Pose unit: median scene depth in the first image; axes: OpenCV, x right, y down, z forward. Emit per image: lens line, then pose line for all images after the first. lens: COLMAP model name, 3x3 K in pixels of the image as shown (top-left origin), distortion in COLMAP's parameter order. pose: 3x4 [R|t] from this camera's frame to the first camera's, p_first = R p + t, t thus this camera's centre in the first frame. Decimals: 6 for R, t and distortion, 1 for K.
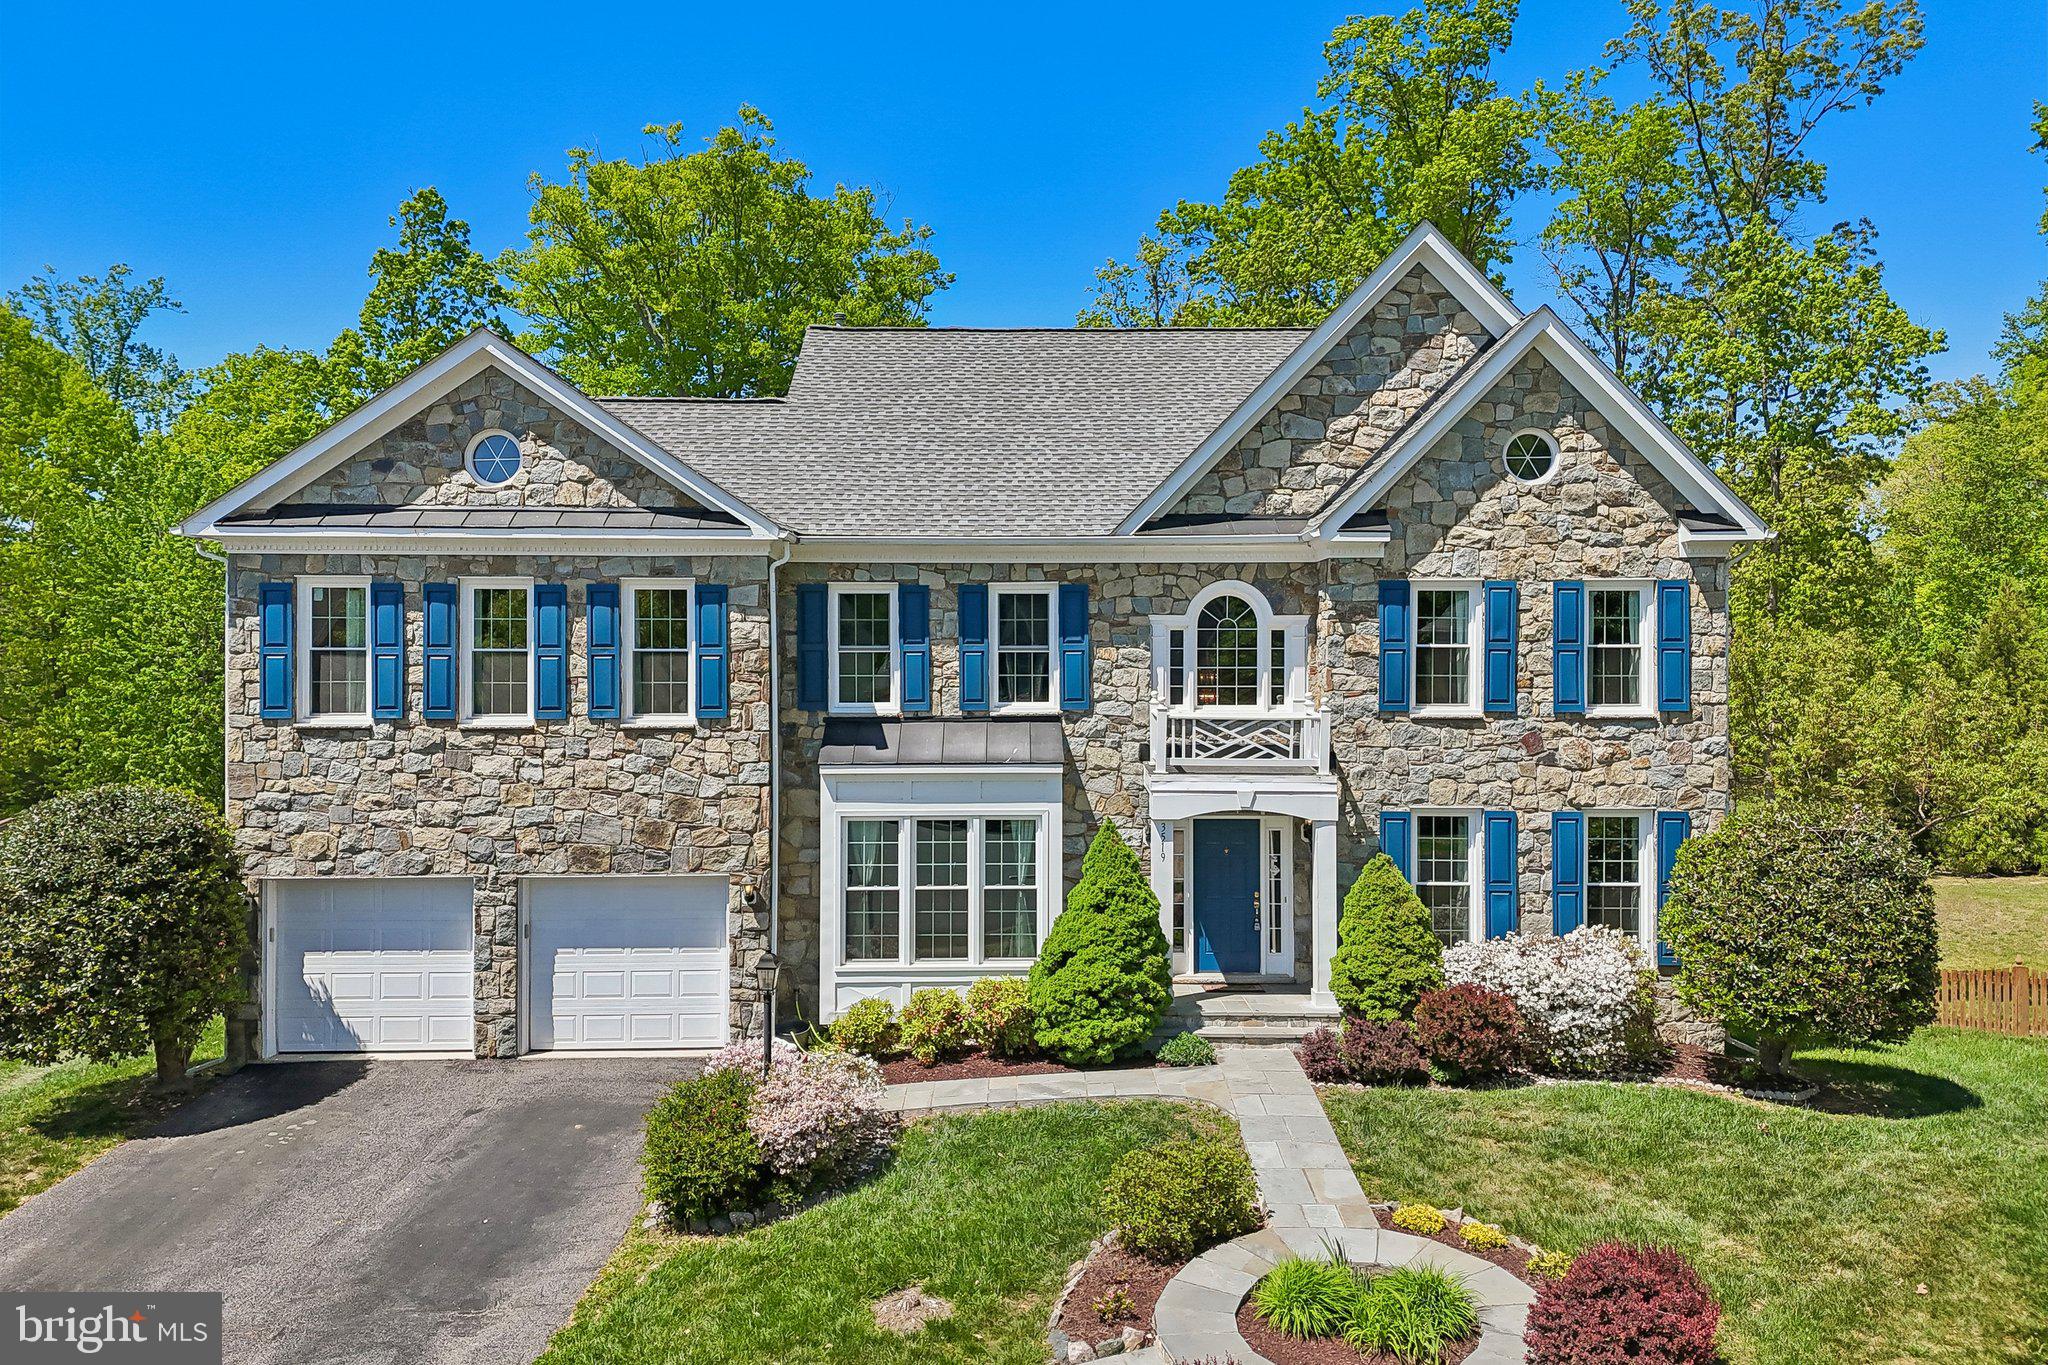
lens RADIAL K [[1507.4, 0, 1024.4], [0, 1507.4, 683.3], [0, 0, 1]] dist [0.058495, -0.052387]
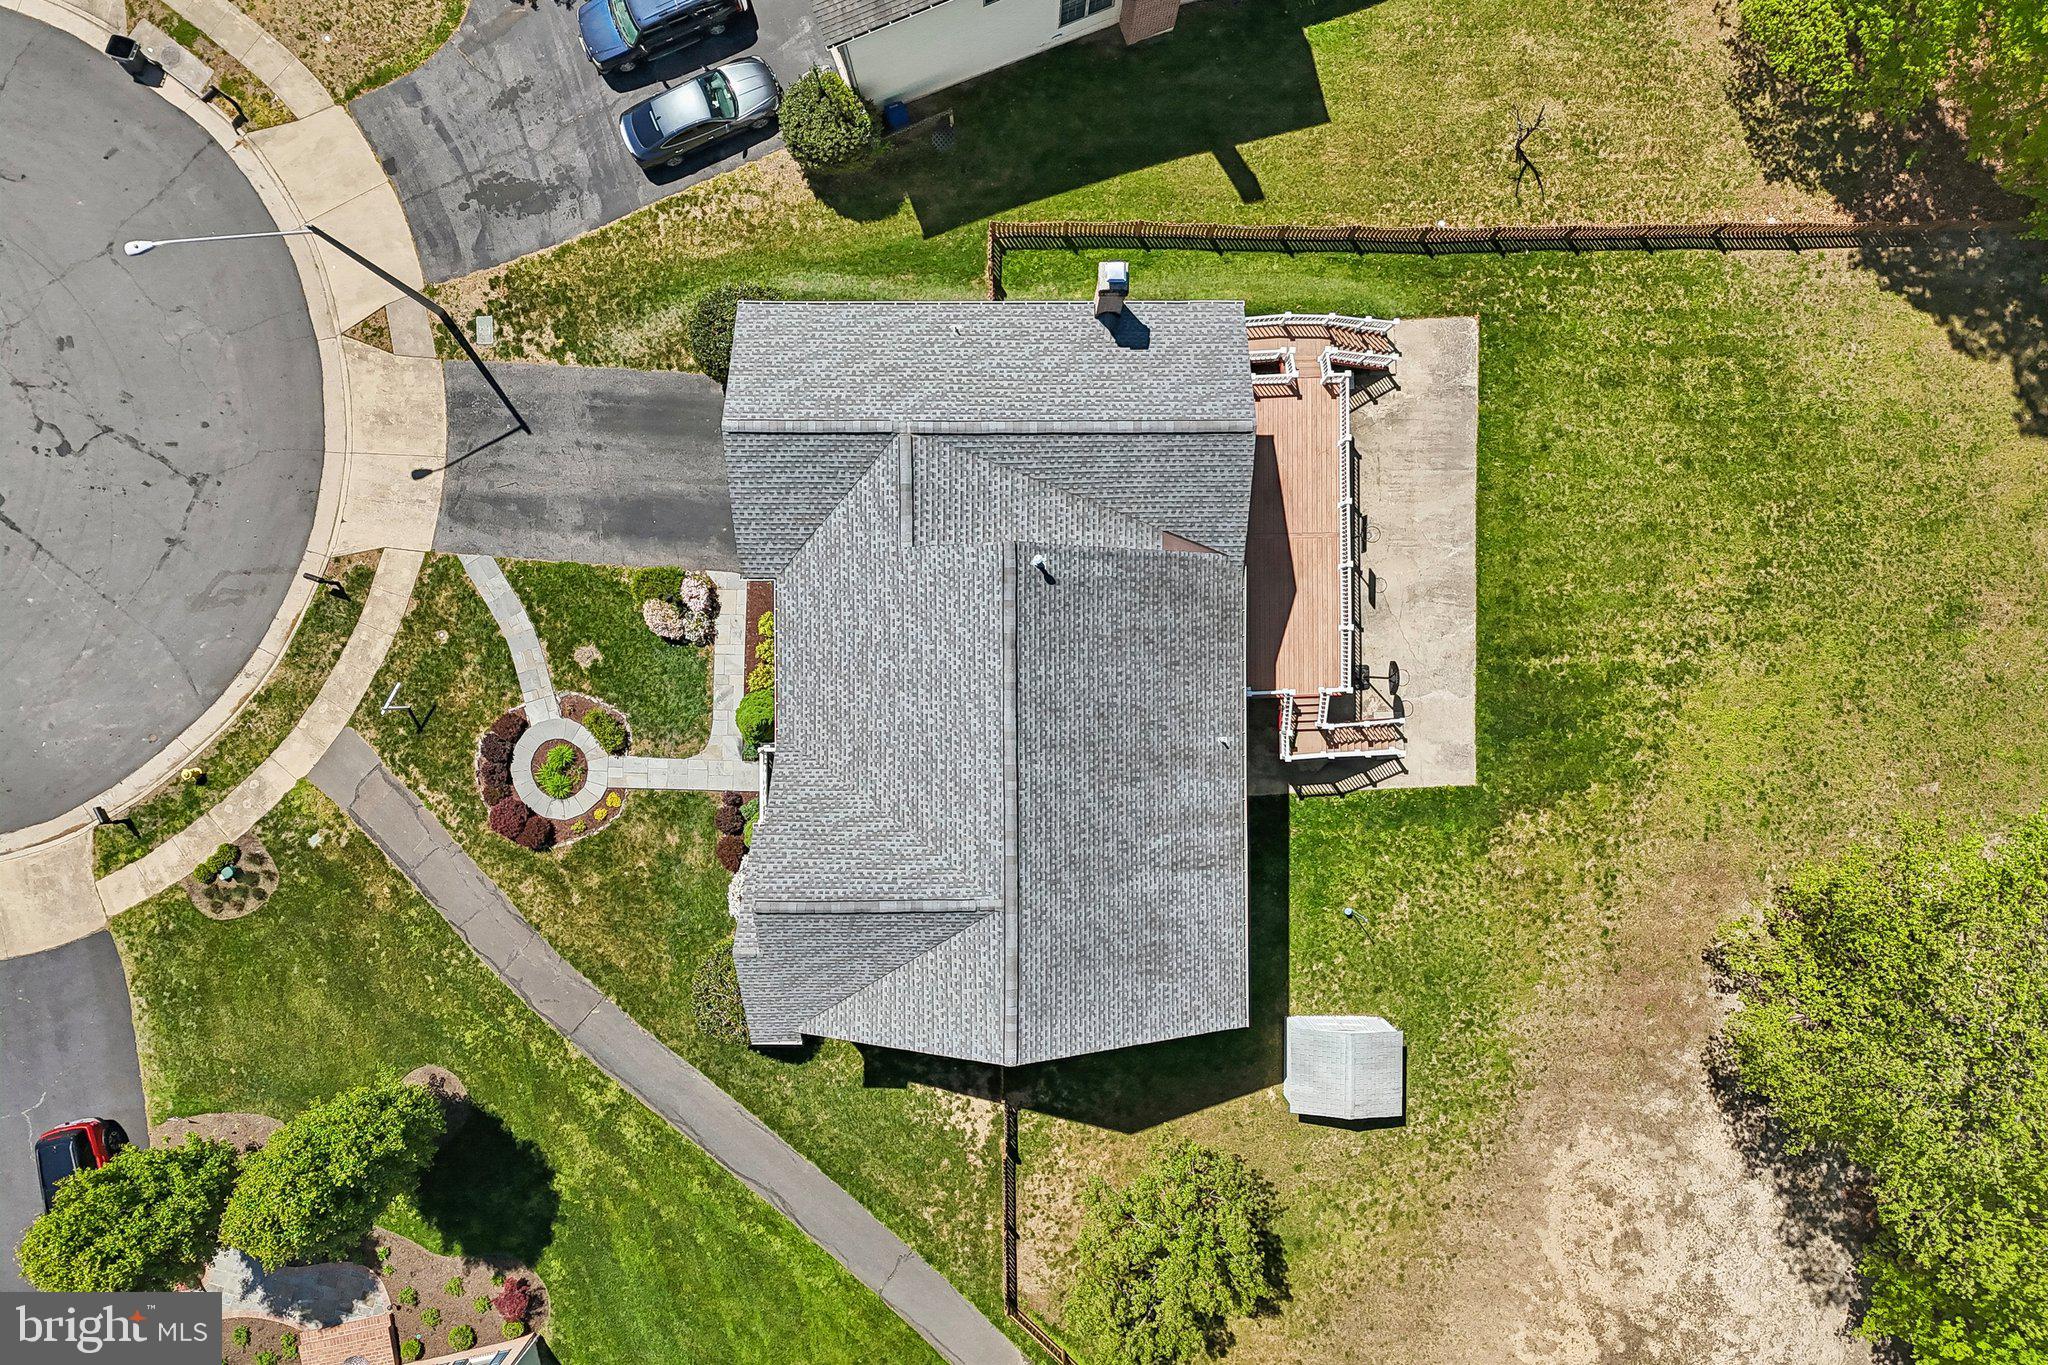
lens RADIAL K [[1507.4, 0, 1018.2], [0, 1507.4, 682.7], [0, 0, 1]] dist [0.058495, -0.052387]
pose [[-0.012596, 0.999920, -0.001185, -0.011423], [-0.006734, 0.001101, 0.999977, -2.230407], [0.999898, 0.012603, 0.006720, 1.358278]]
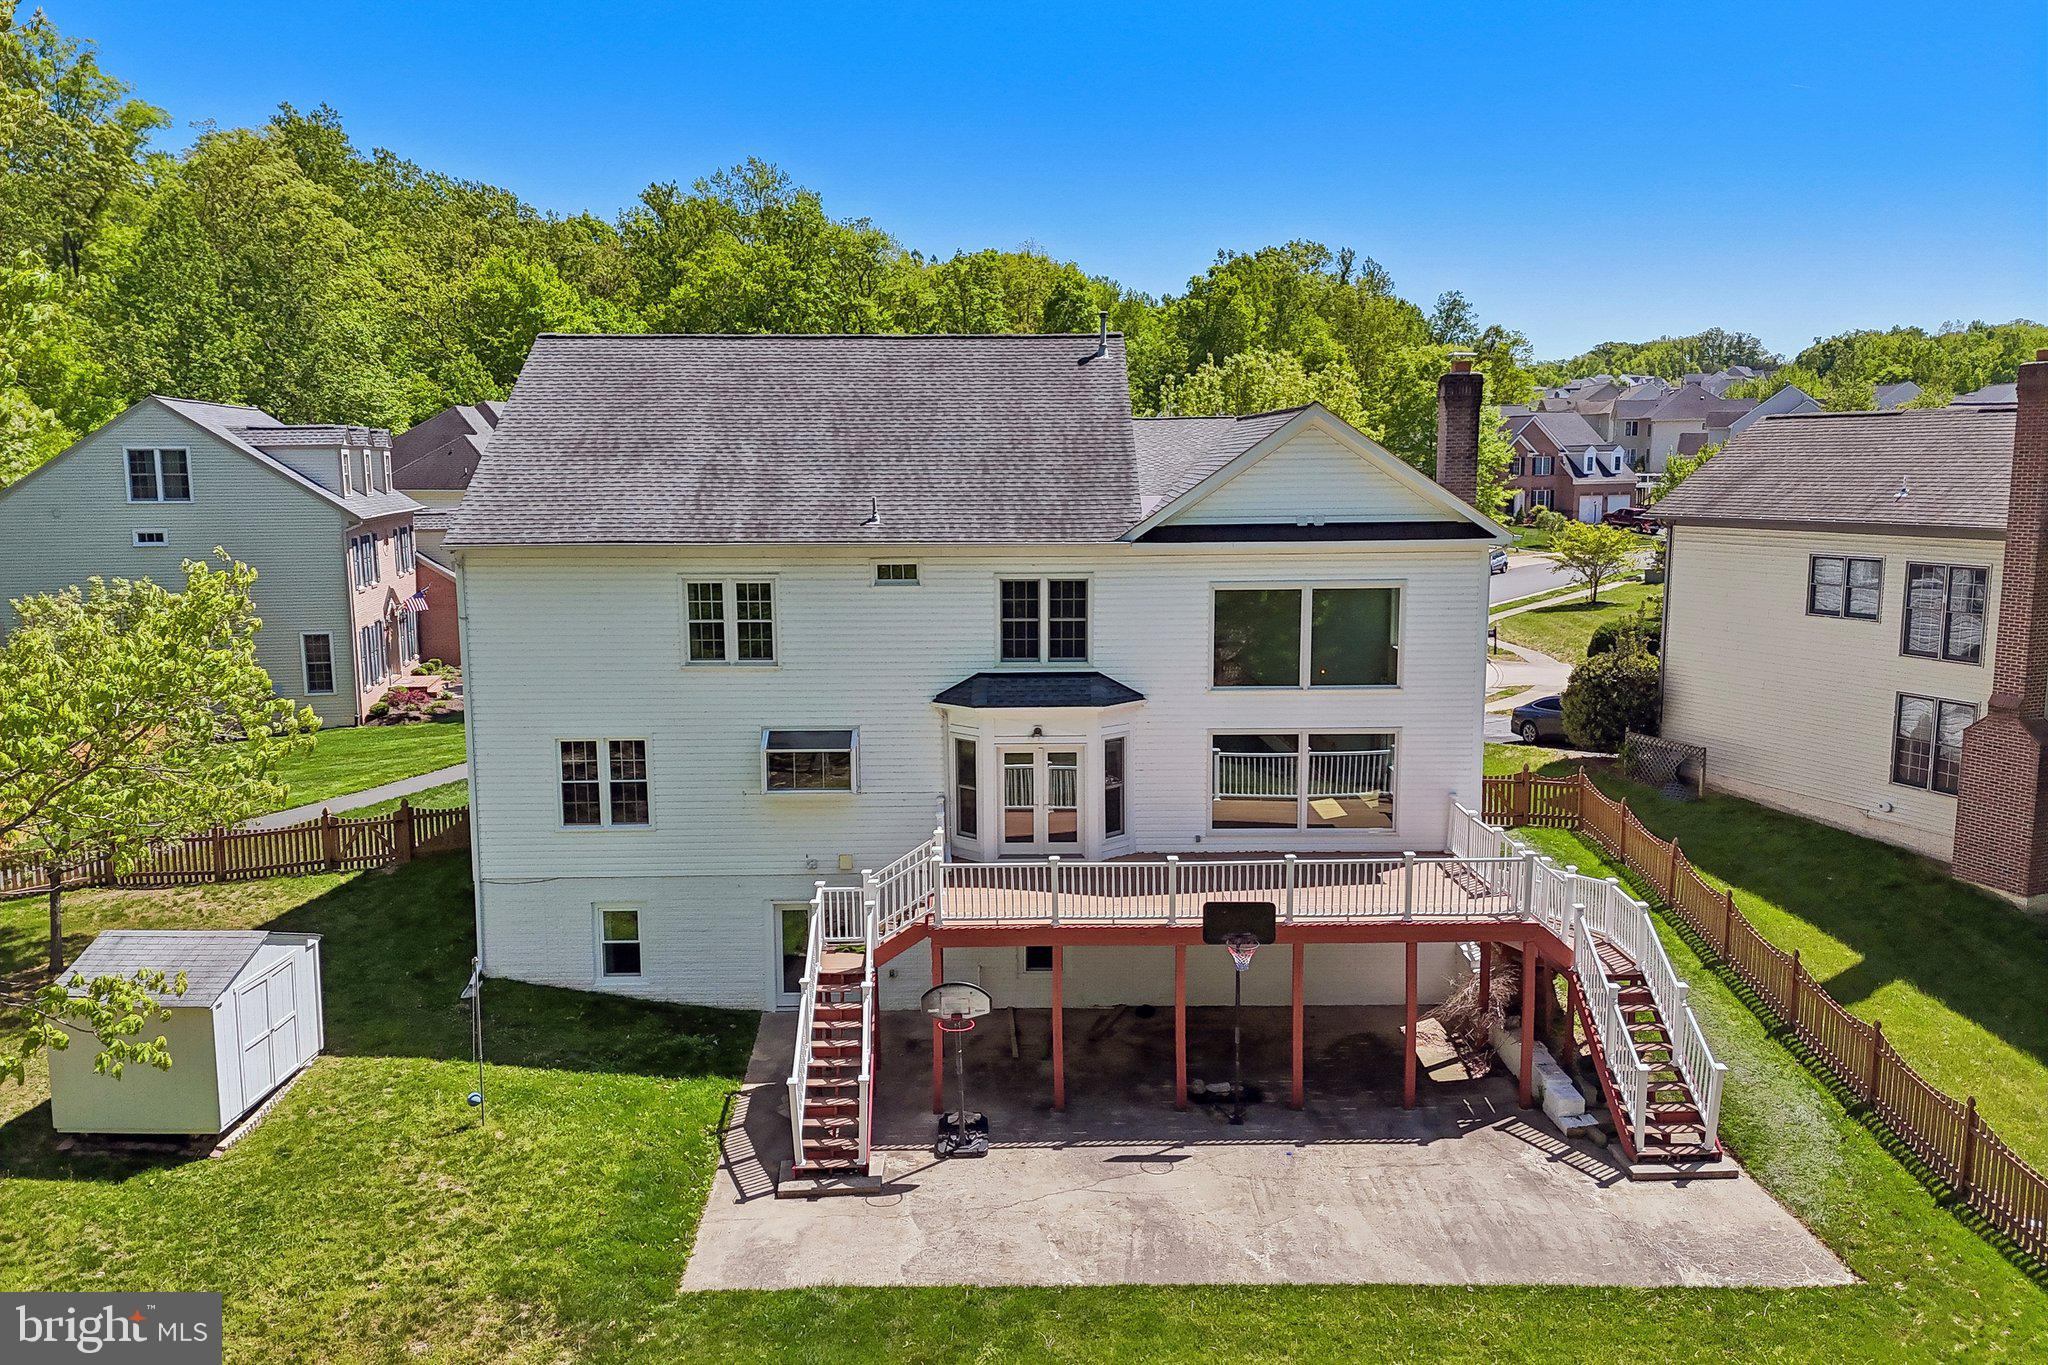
lens RADIAL K [[1507.4, 0, 1027.0], [0, 1507.4, 679.6], [0, 0, 1]] dist [0.058495, -0.052387]
pose [[-0.999973, 0.004113, 0.006054, -0.094198], [0.004965, 0.988946, 0.148190, -0.181892], [-0.005378, 0.148216, -0.988940, 3.137094]]
